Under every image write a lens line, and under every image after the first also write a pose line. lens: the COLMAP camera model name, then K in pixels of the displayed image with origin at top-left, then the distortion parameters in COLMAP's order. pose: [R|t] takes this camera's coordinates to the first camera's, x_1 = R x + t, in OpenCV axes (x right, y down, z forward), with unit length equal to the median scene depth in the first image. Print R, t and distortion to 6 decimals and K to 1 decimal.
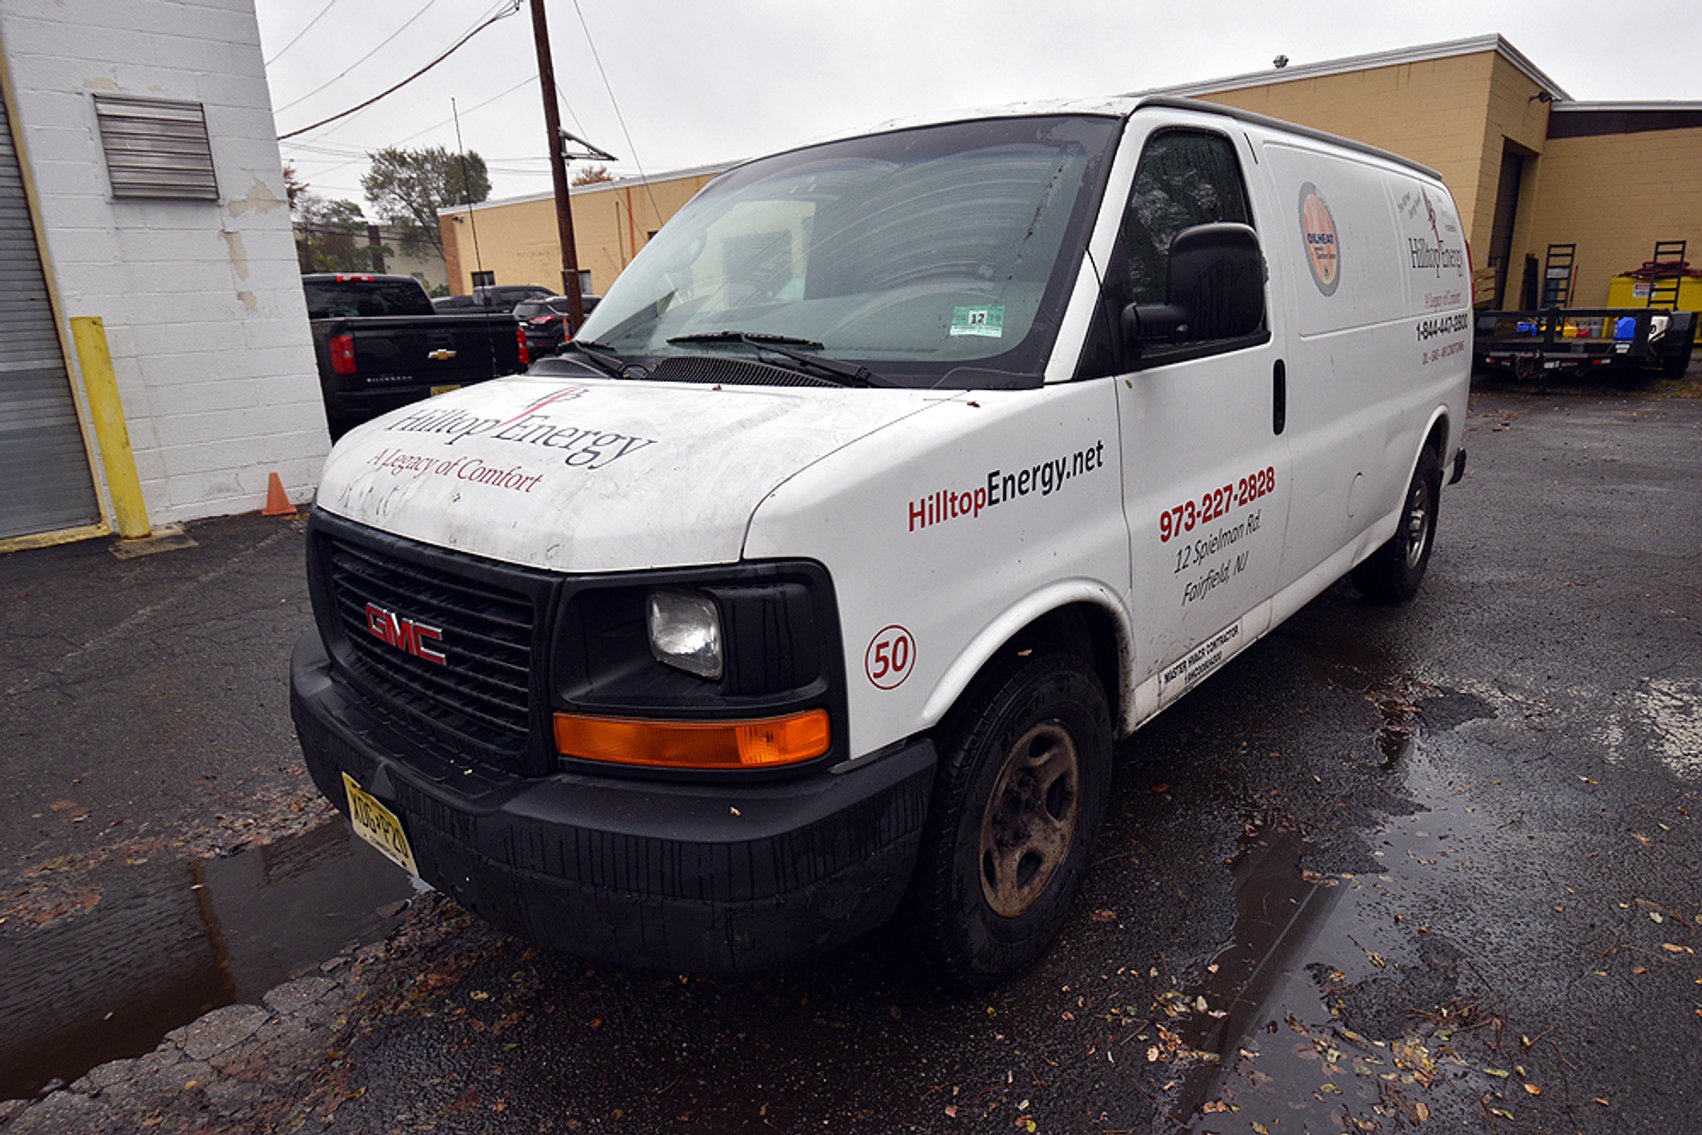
lens RADIAL K [[961.3, 0, 849.0], [0, 961.3, 566.6], [0, 0, 1]] dist [0.002626, -0.019466]
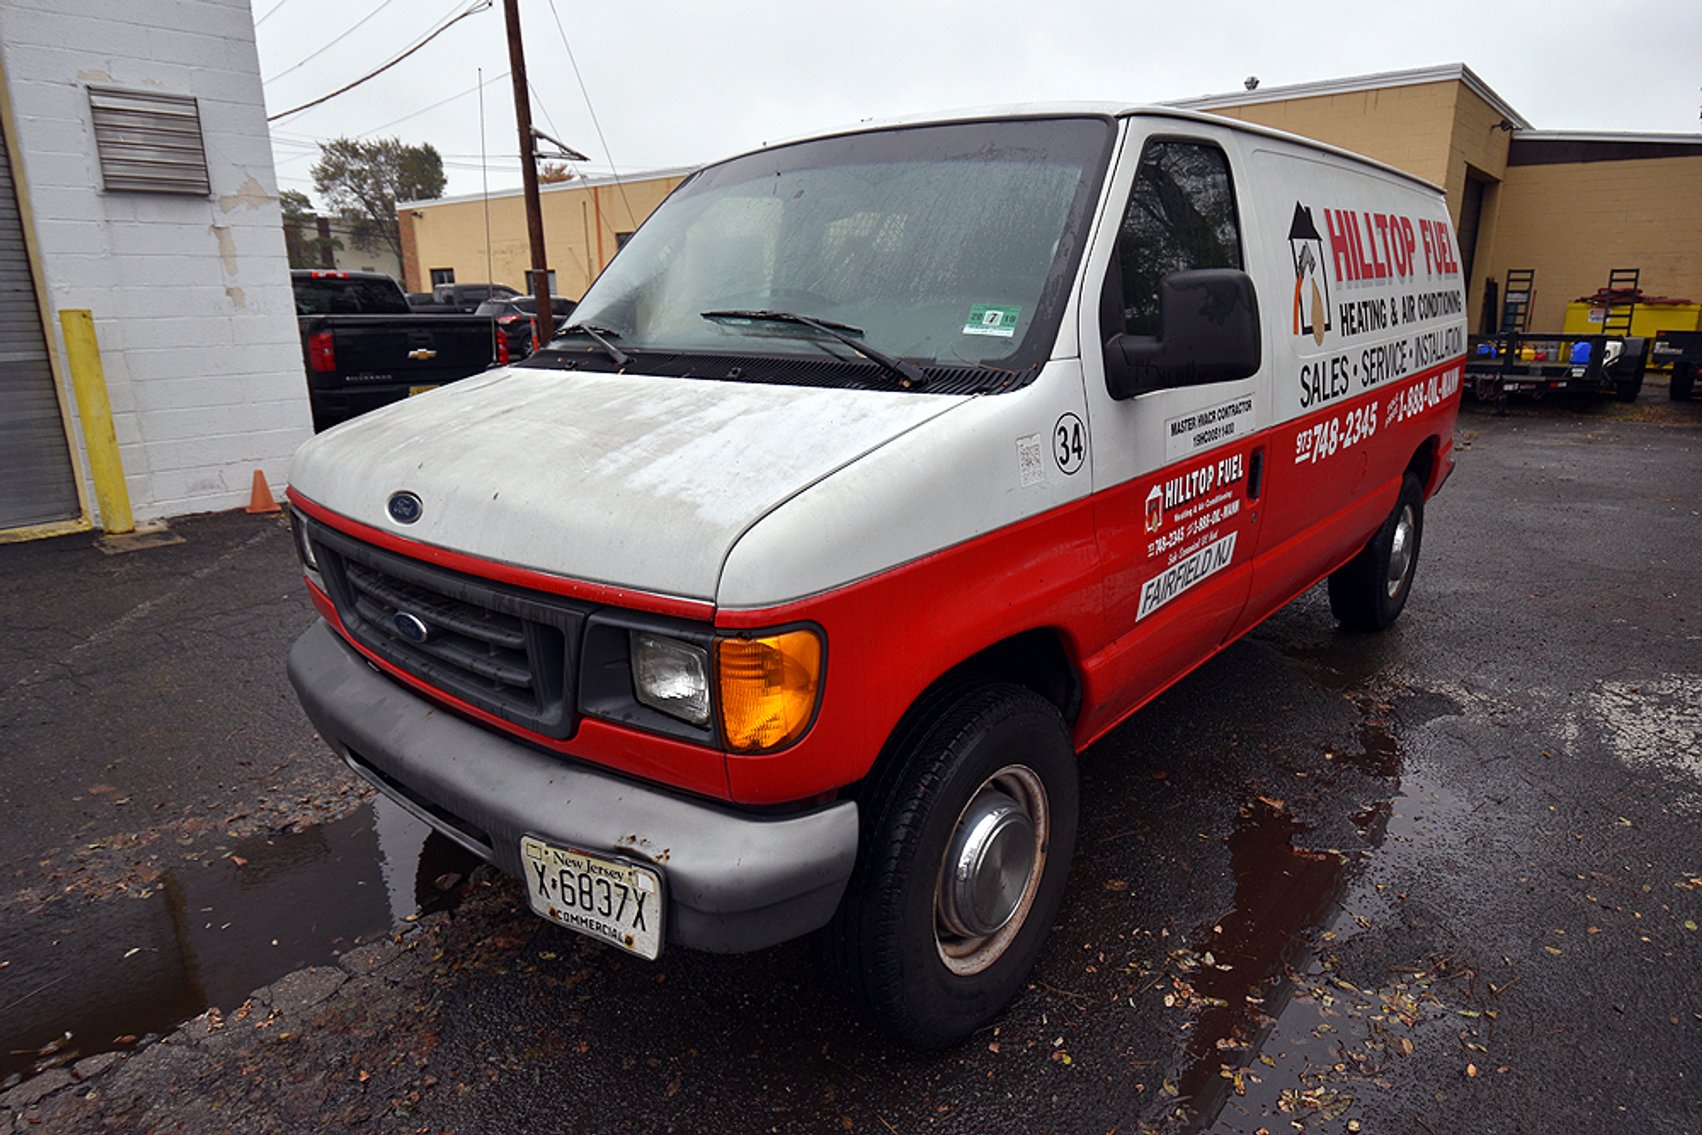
lens RADIAL K [[978.8, 0, 851.0], [0, 978.8, 567.5], [0, 0, 1]] dist [0.003810, -0.019549]
pose [[0.999071, 0.012797, 0.041155, -0.030936], [-0.012374, 0.999868, -0.010511, 0.006270], [-0.041284, 0.009992, 0.999097, -0.036602]]
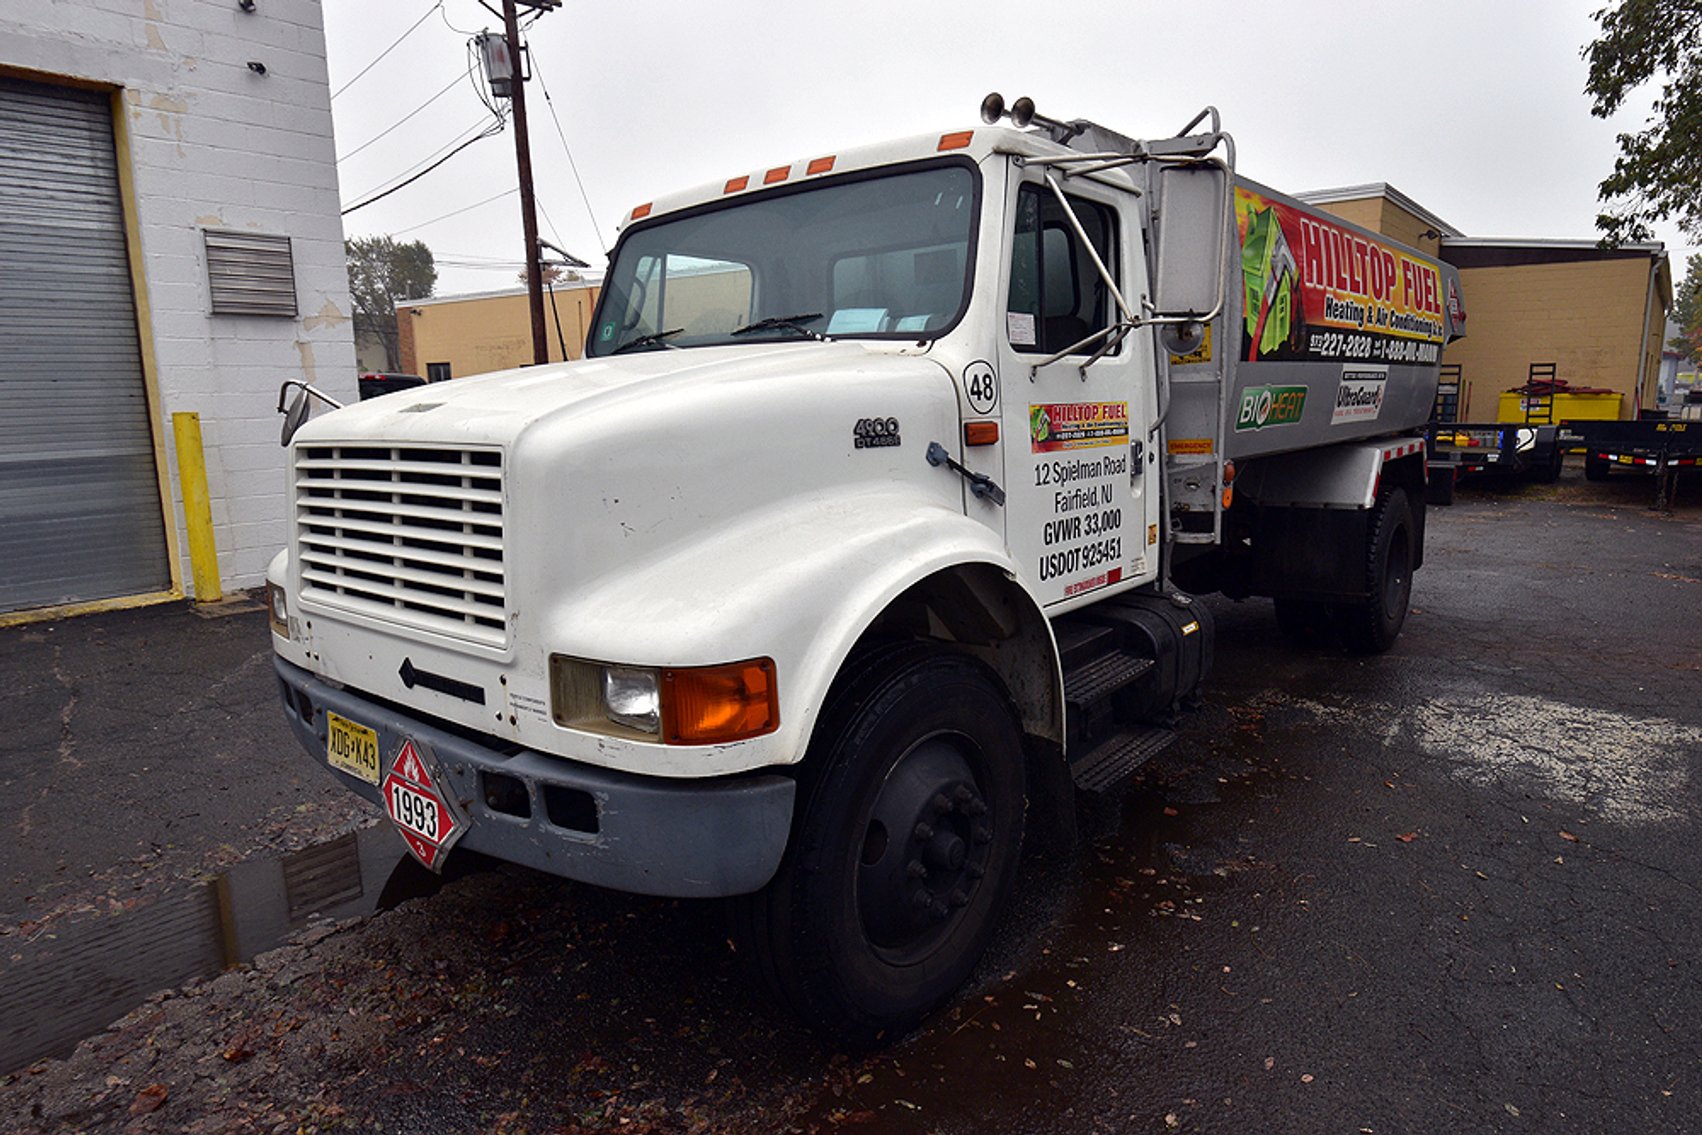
lens RADIAL K [[983.1, 0, 850.2], [0, 983.1, 565.6], [0, 0, 1]] dist [0.003096, -0.017464]
pose [[0.998376, 0.010114, 0.056055, -0.045118], [-0.004482, 0.995007, -0.099700, 0.039793], [-0.056784, 0.099286, 0.993437, -0.212231]]
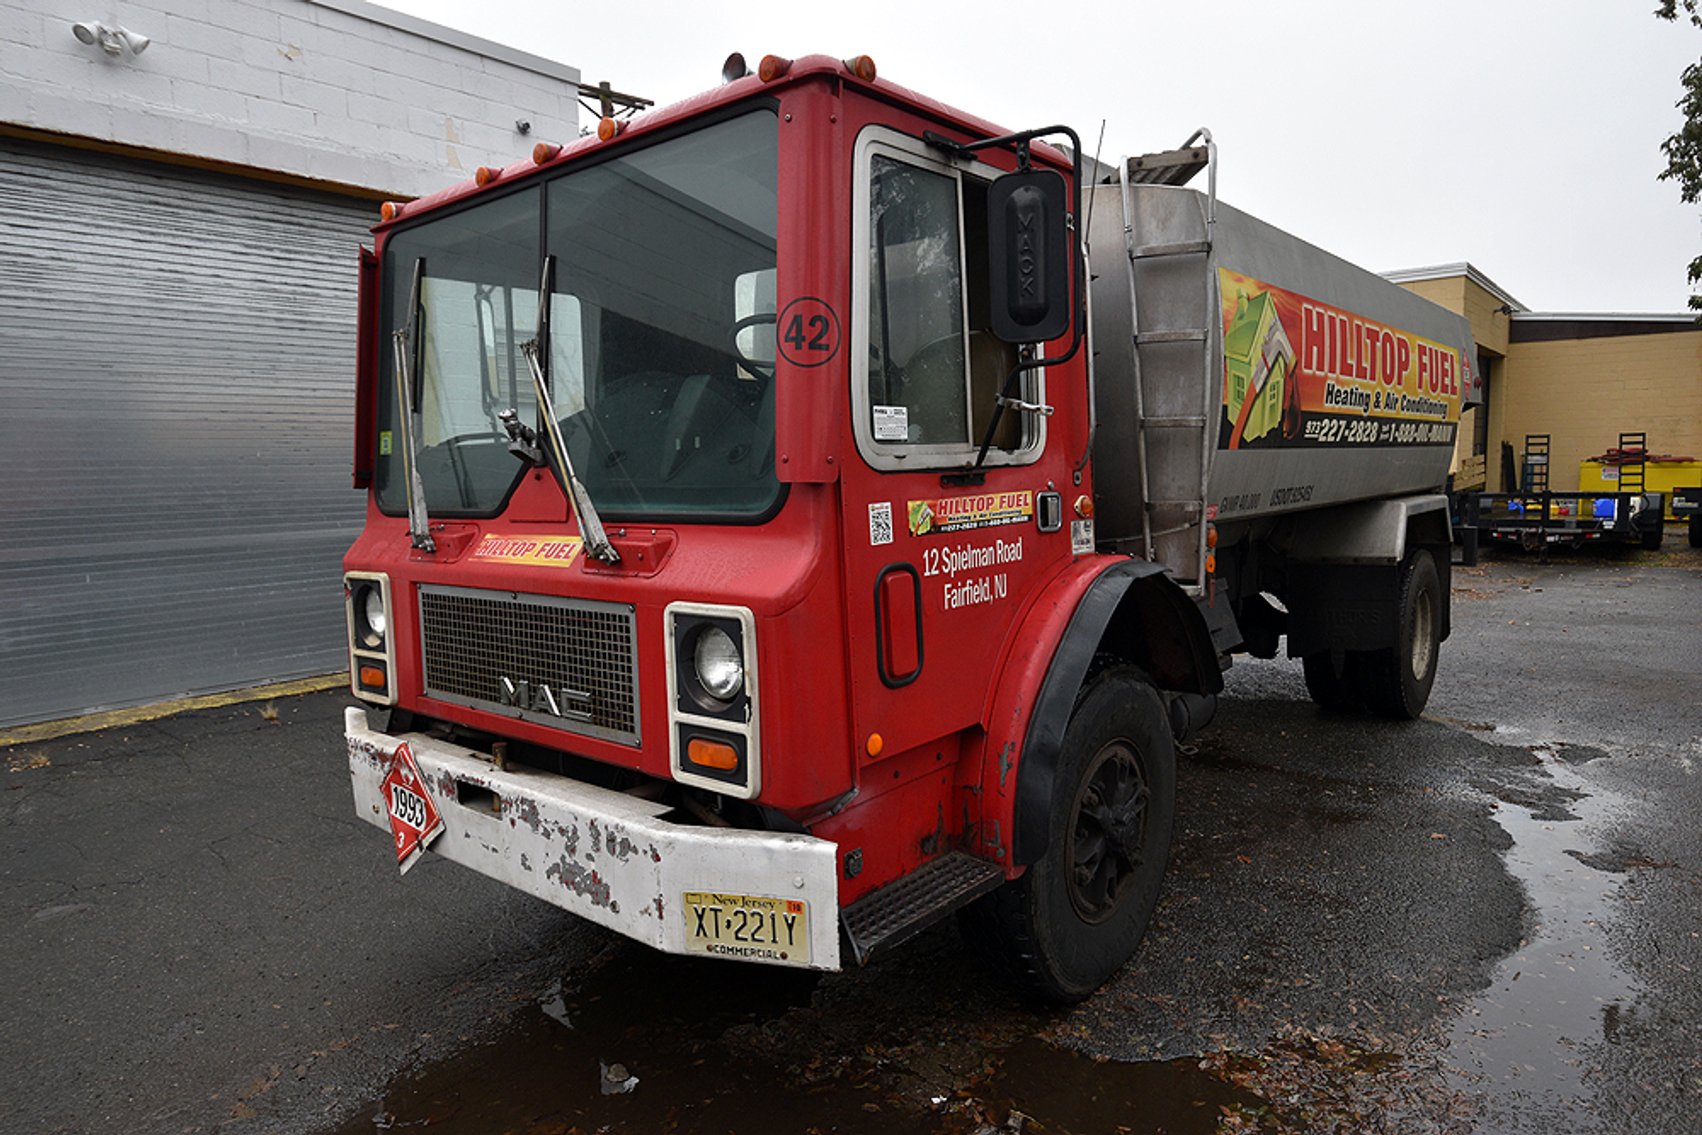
lens RADIAL K [[1011.8, 0, 857.9], [0, 1011.8, 564.3], [0, 0, 1]] dist [0.003056, -0.017779]
pose [[0.998828, 0.005261, 0.048111, -0.322176], [0.003420, 0.983913, -0.178613, 0.070502], [-0.048276, 0.178568, 0.982742, -0.312303]]
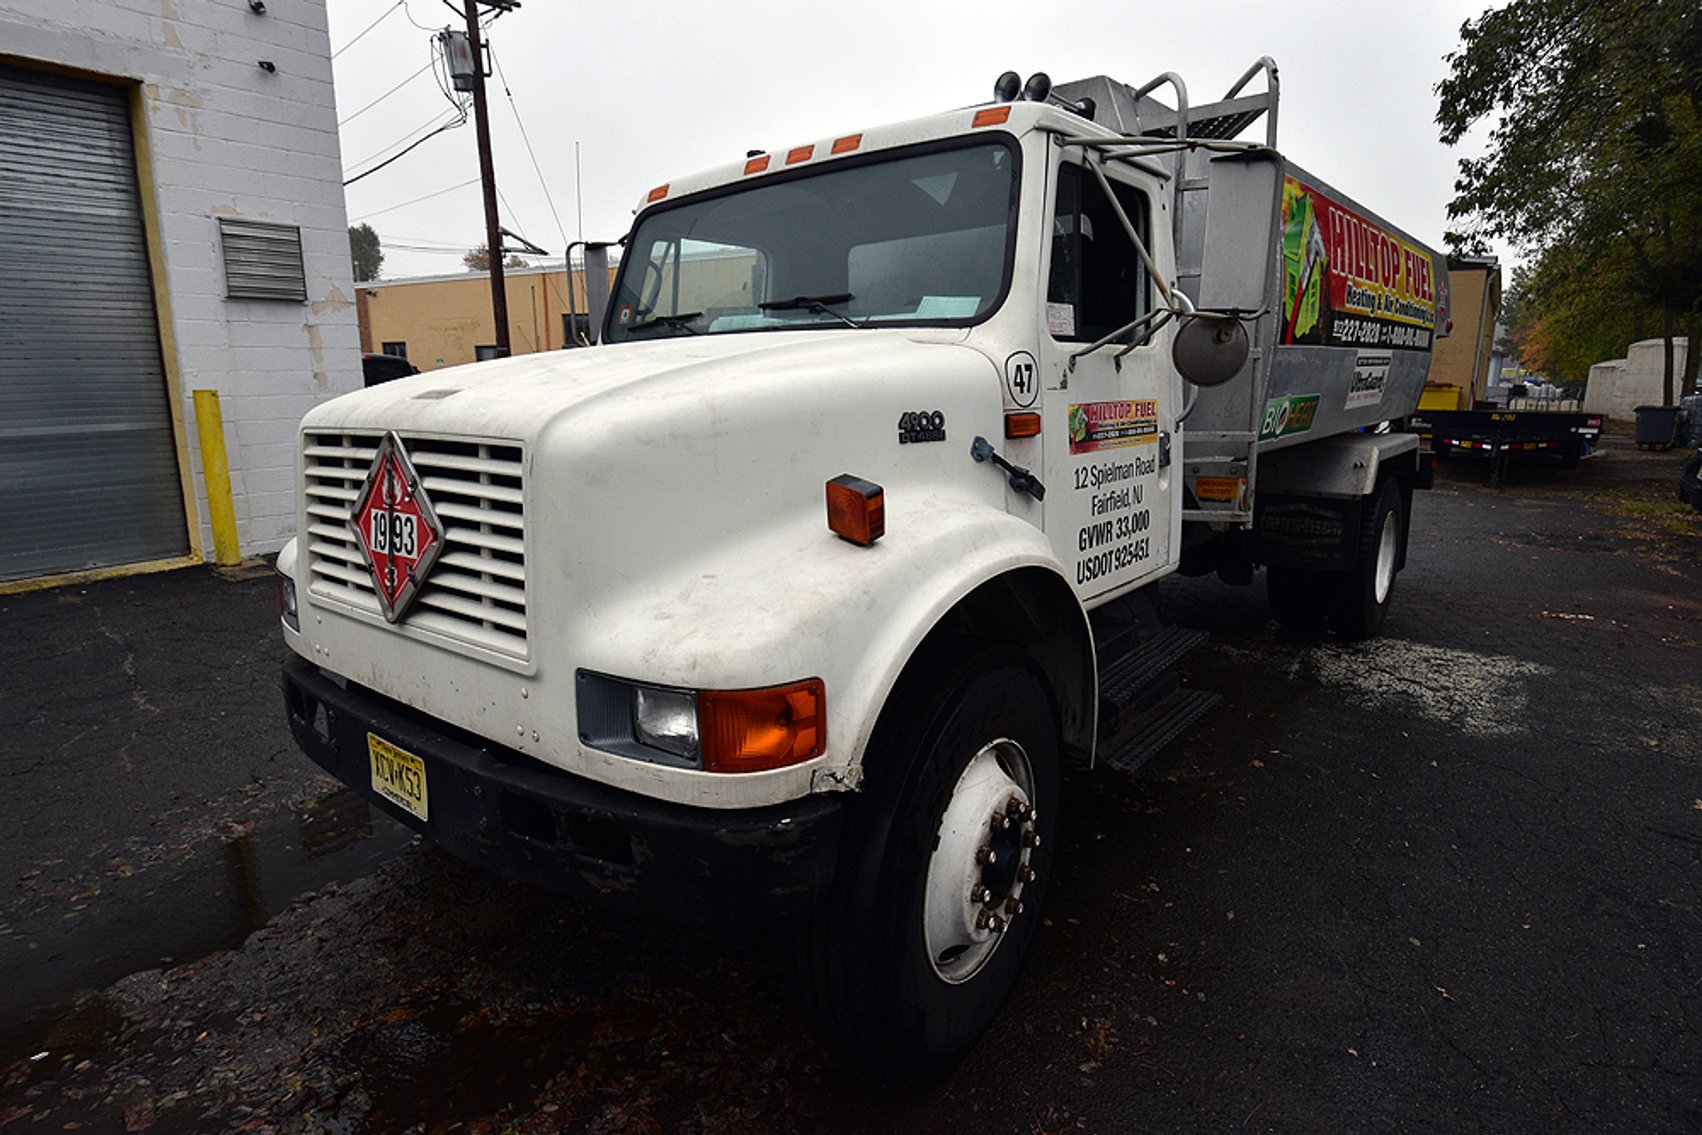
lens RADIAL K [[902.0, 0, 850.0], [0, 902.0, 562.5], [0, 0, 1]] dist [-0.001504, -0.015826]
pose [[0.990982, 0.006378, 0.133843, -0.105073], [0.003039, 0.997540, -0.070040, 0.047942], [-0.133961, 0.069815, 0.988524, -0.251784]]
